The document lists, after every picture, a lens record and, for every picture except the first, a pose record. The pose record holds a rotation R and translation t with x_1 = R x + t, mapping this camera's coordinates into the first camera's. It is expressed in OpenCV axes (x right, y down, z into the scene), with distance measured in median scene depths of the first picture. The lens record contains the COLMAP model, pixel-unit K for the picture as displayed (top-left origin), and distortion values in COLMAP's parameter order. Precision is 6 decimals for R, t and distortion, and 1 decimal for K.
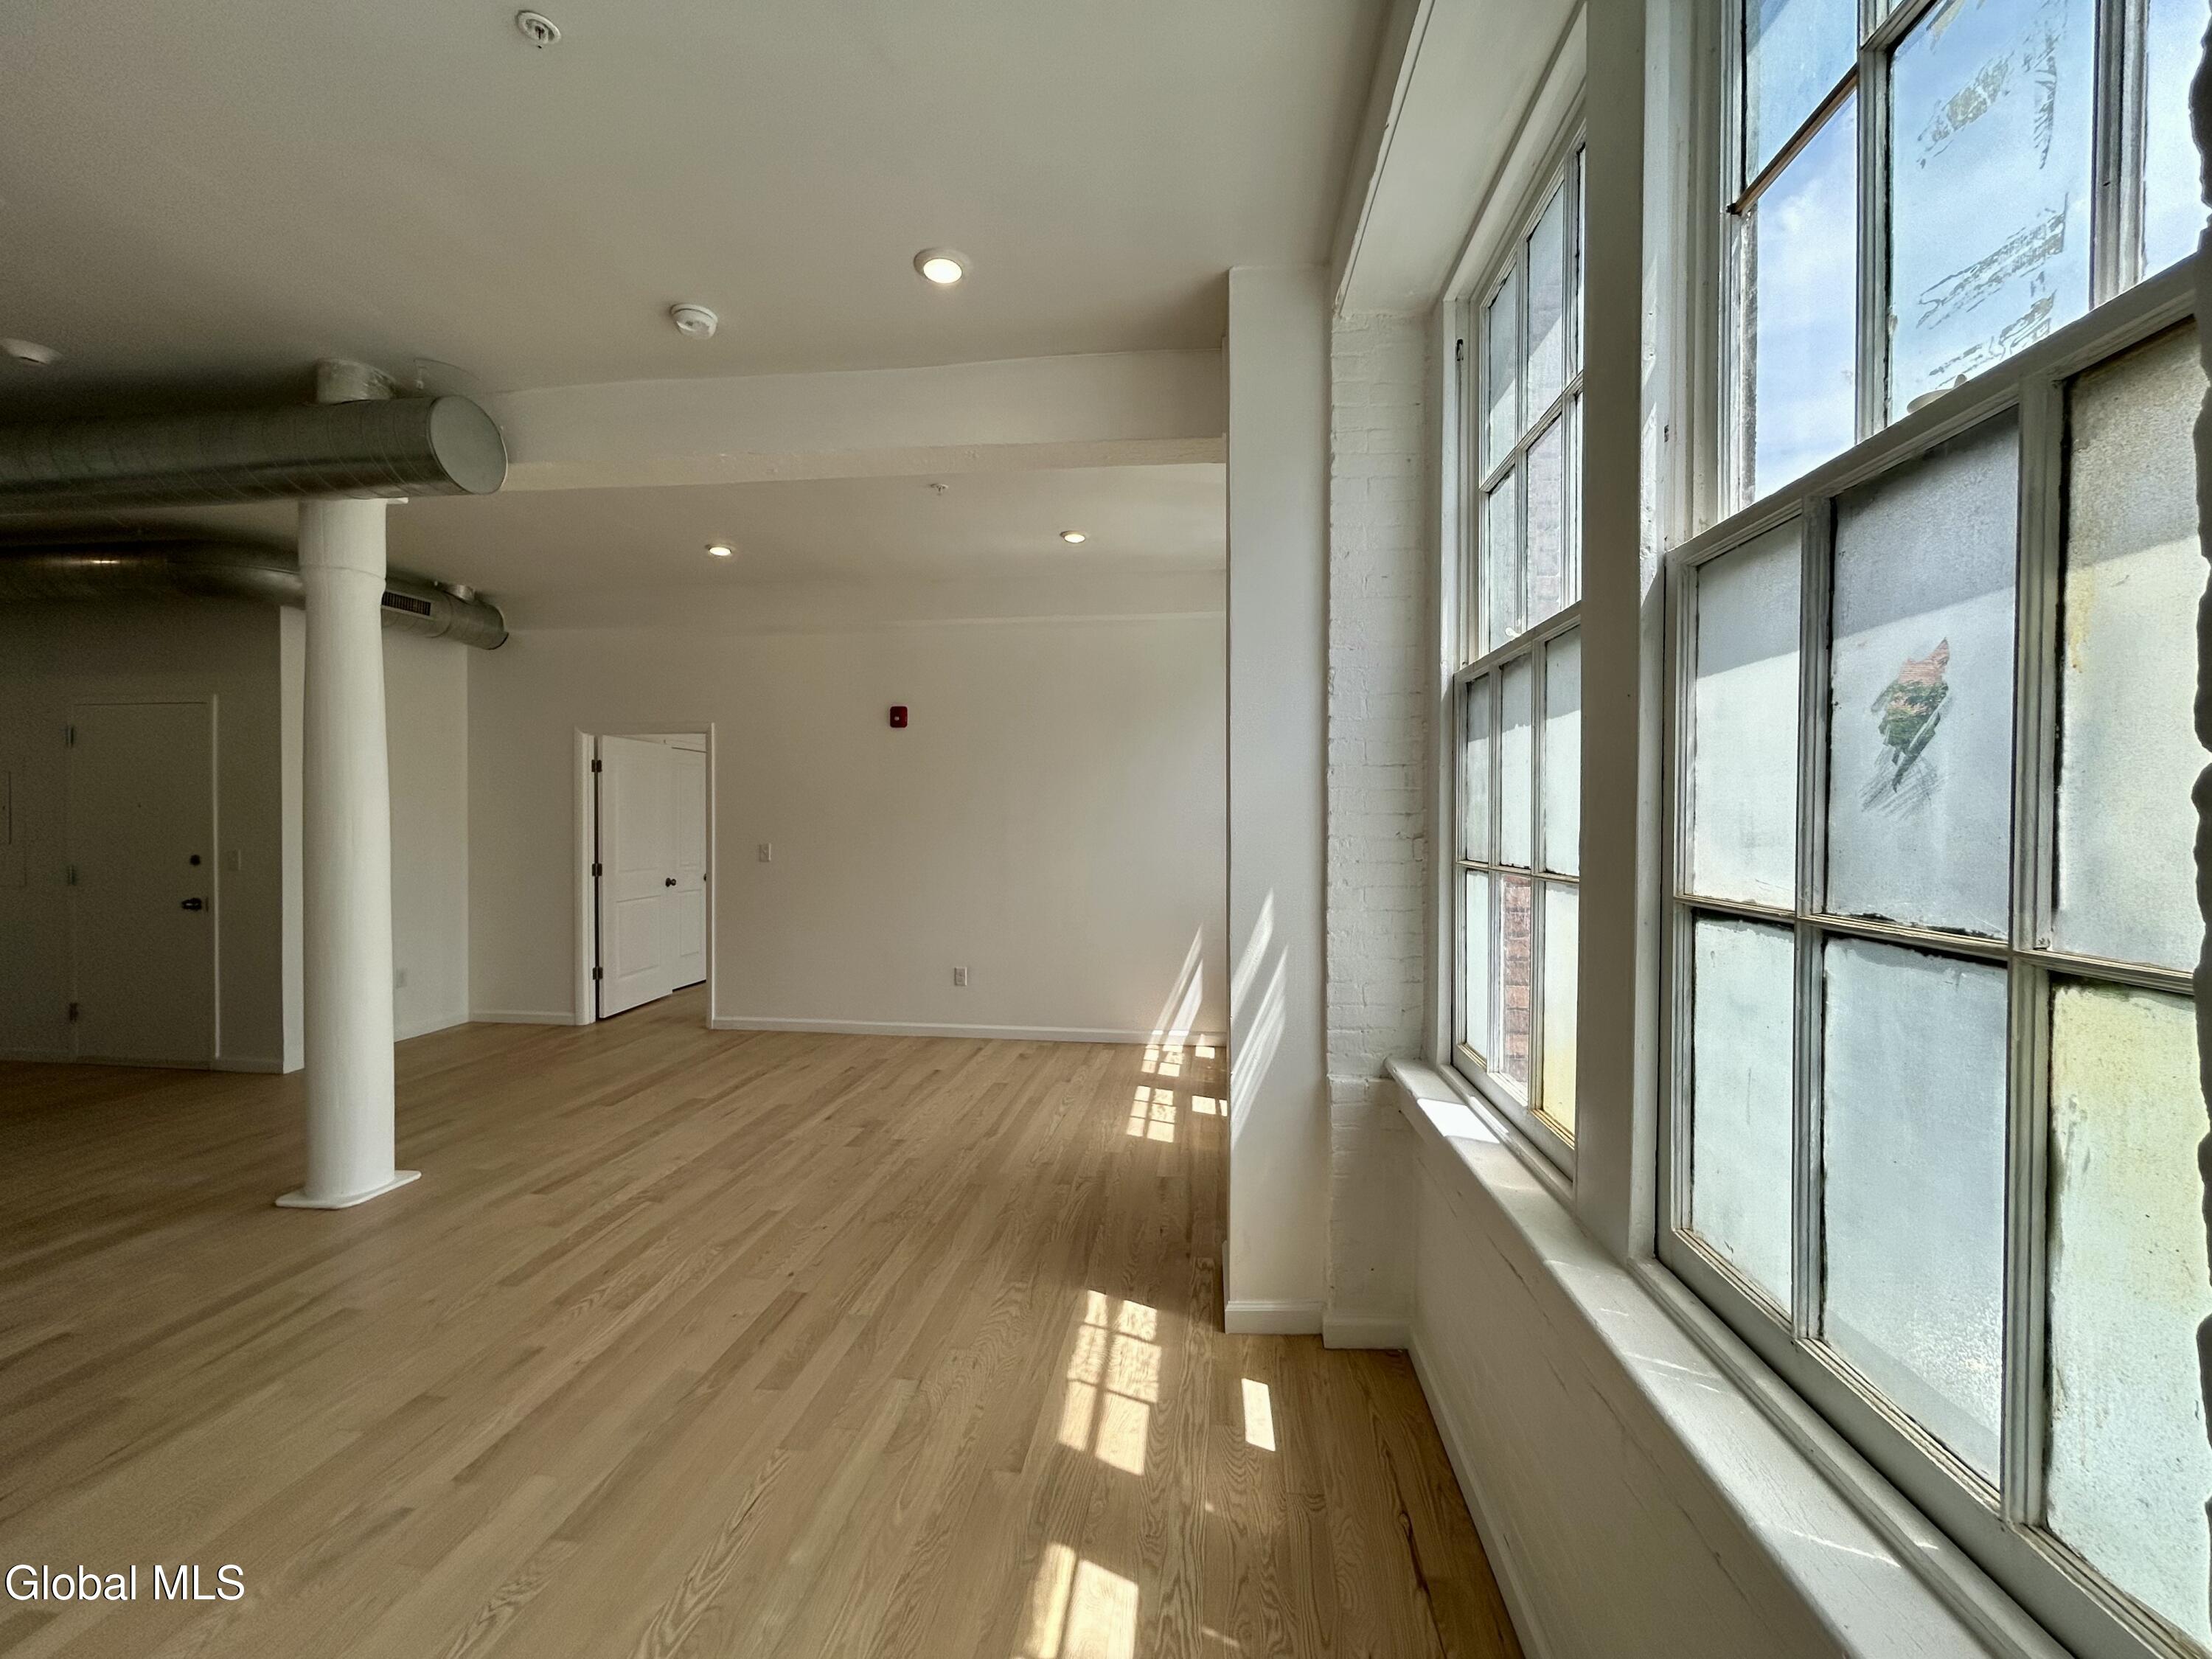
lens RADIAL K [[893.9, 0, 1106.0], [0, 893.9, 829.5], [0, 0, 1]] dist [0.000924, 0.000141]
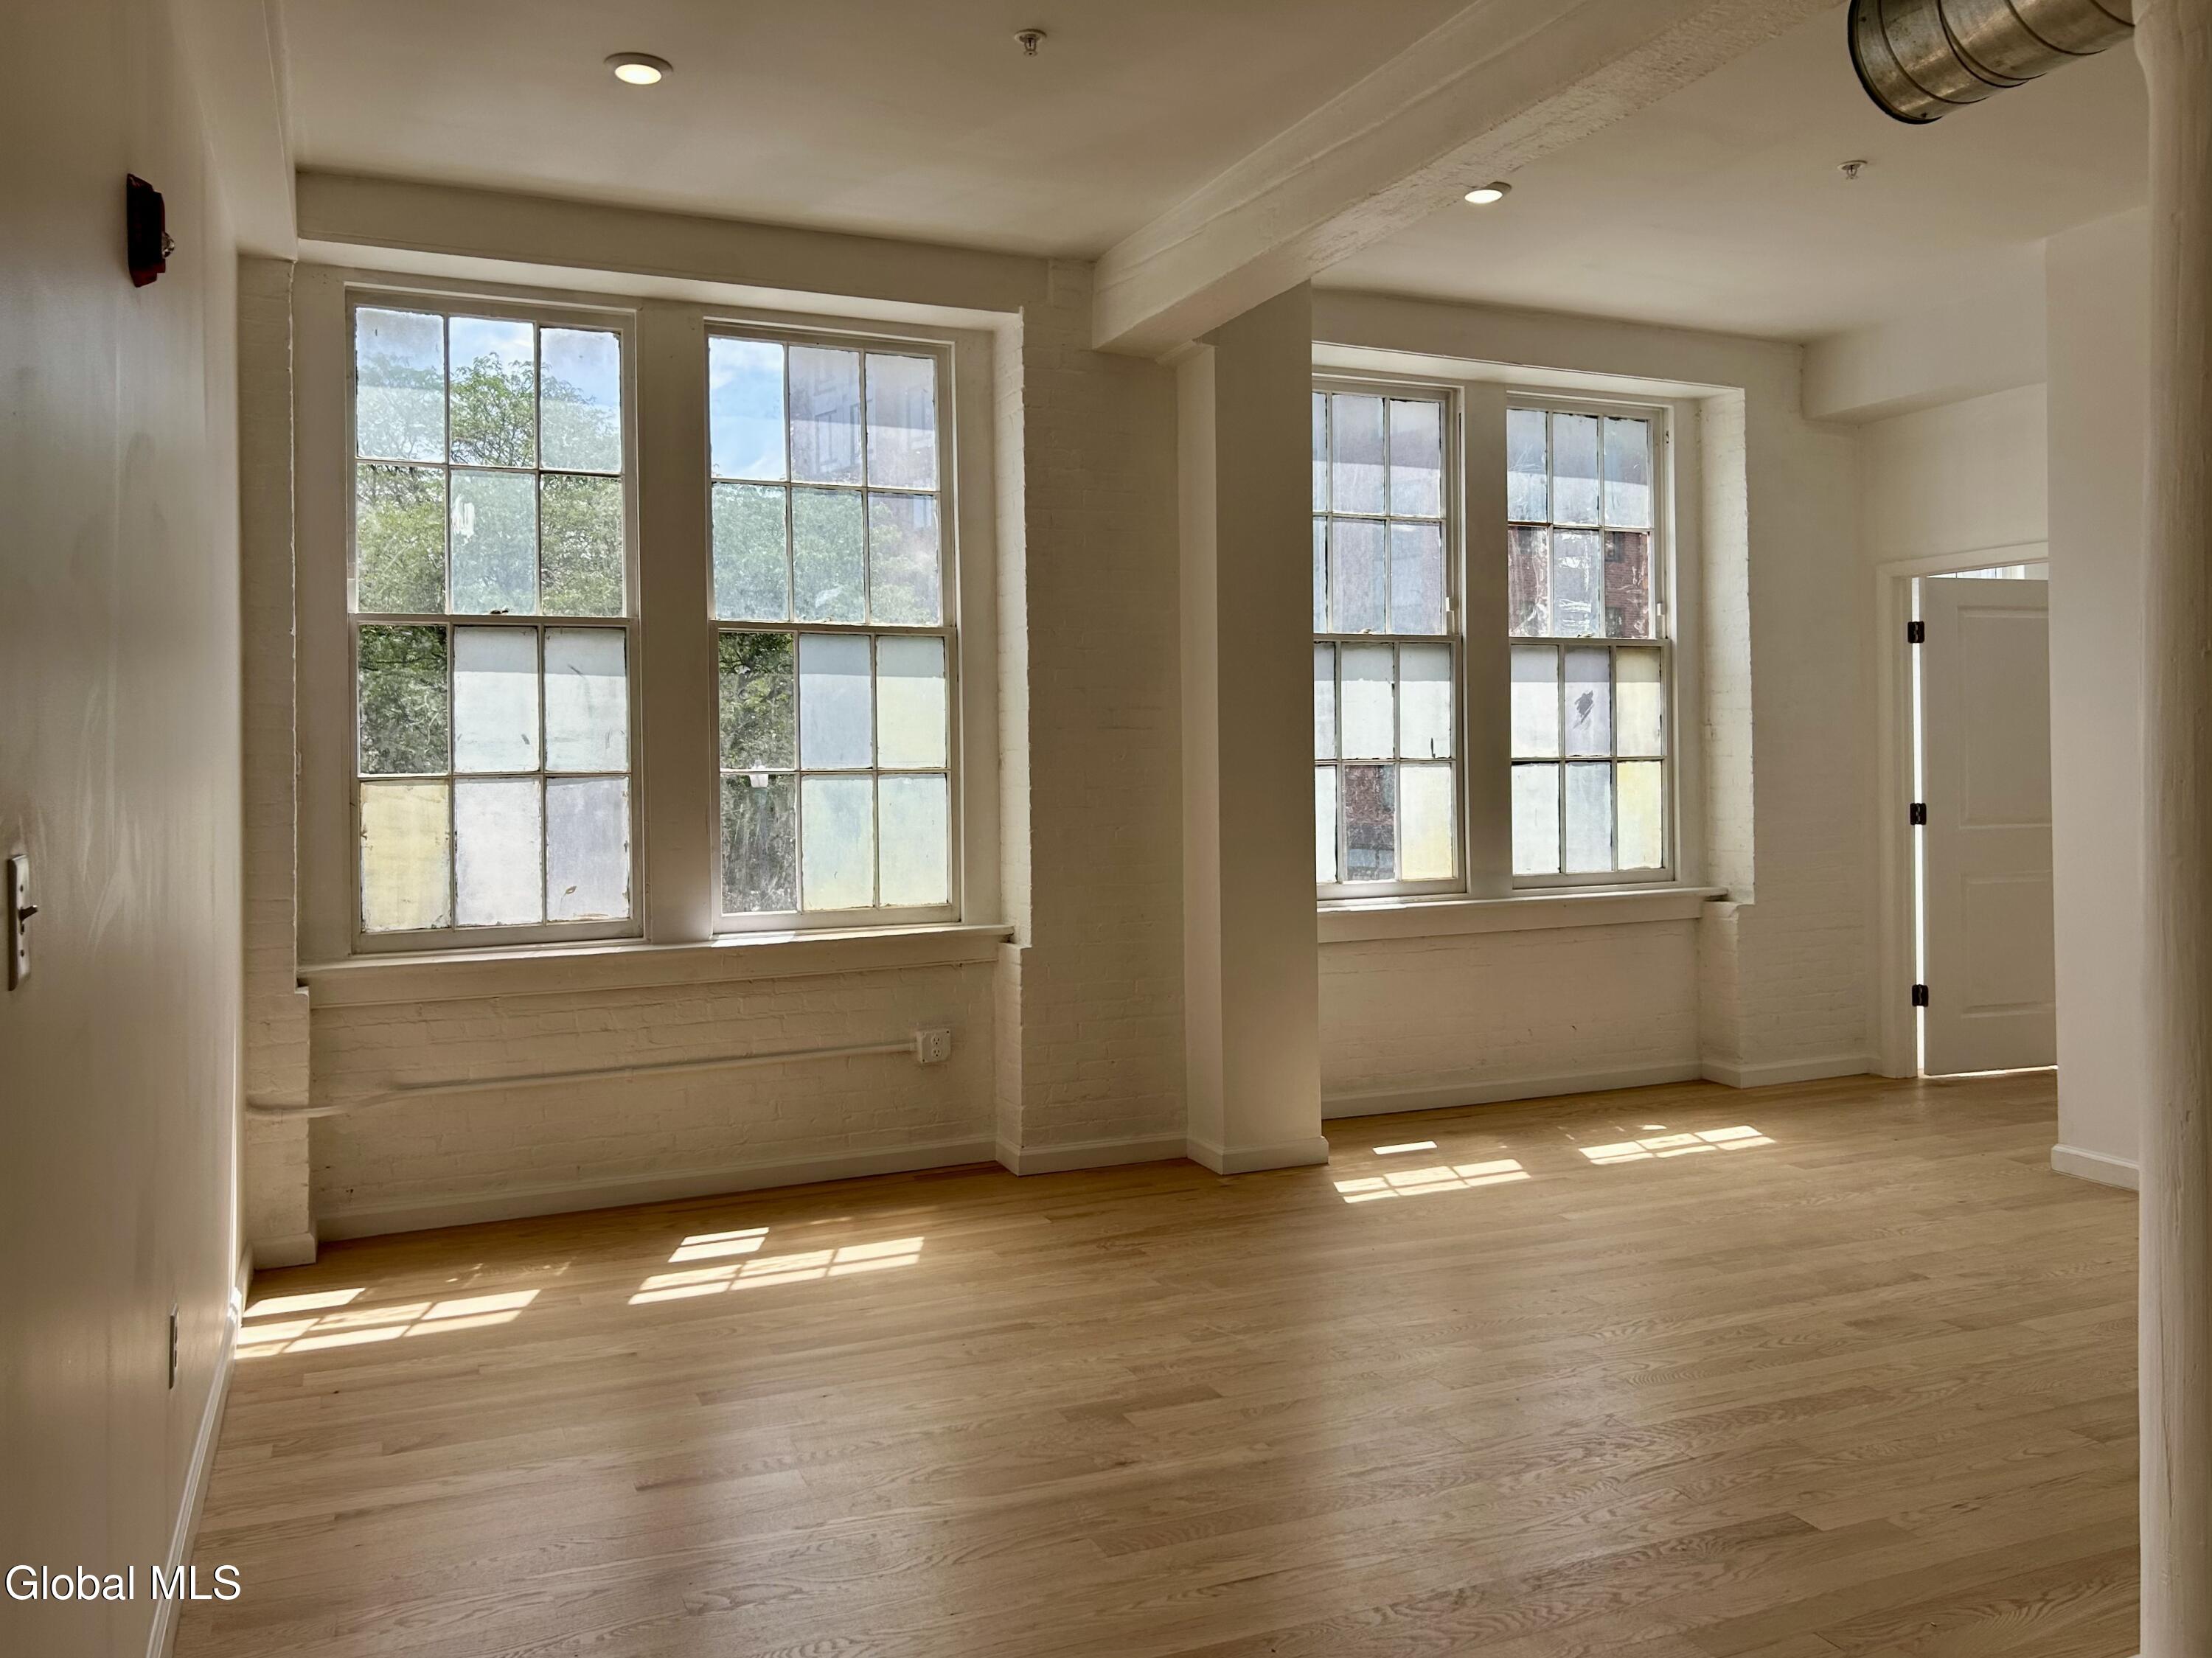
lens RADIAL K [[1651.6, 0, 1102.0], [0, 1651.6, 812.1], [0, 0, 1]] dist [0.048862, -0.062702]
pose [[-0.500584, -0.025388, 0.865315, -1.785908], [0.018085, 0.999045, 0.039774, 0.007805], [-0.865499, 0.035559, -0.499647, 2.605312]]
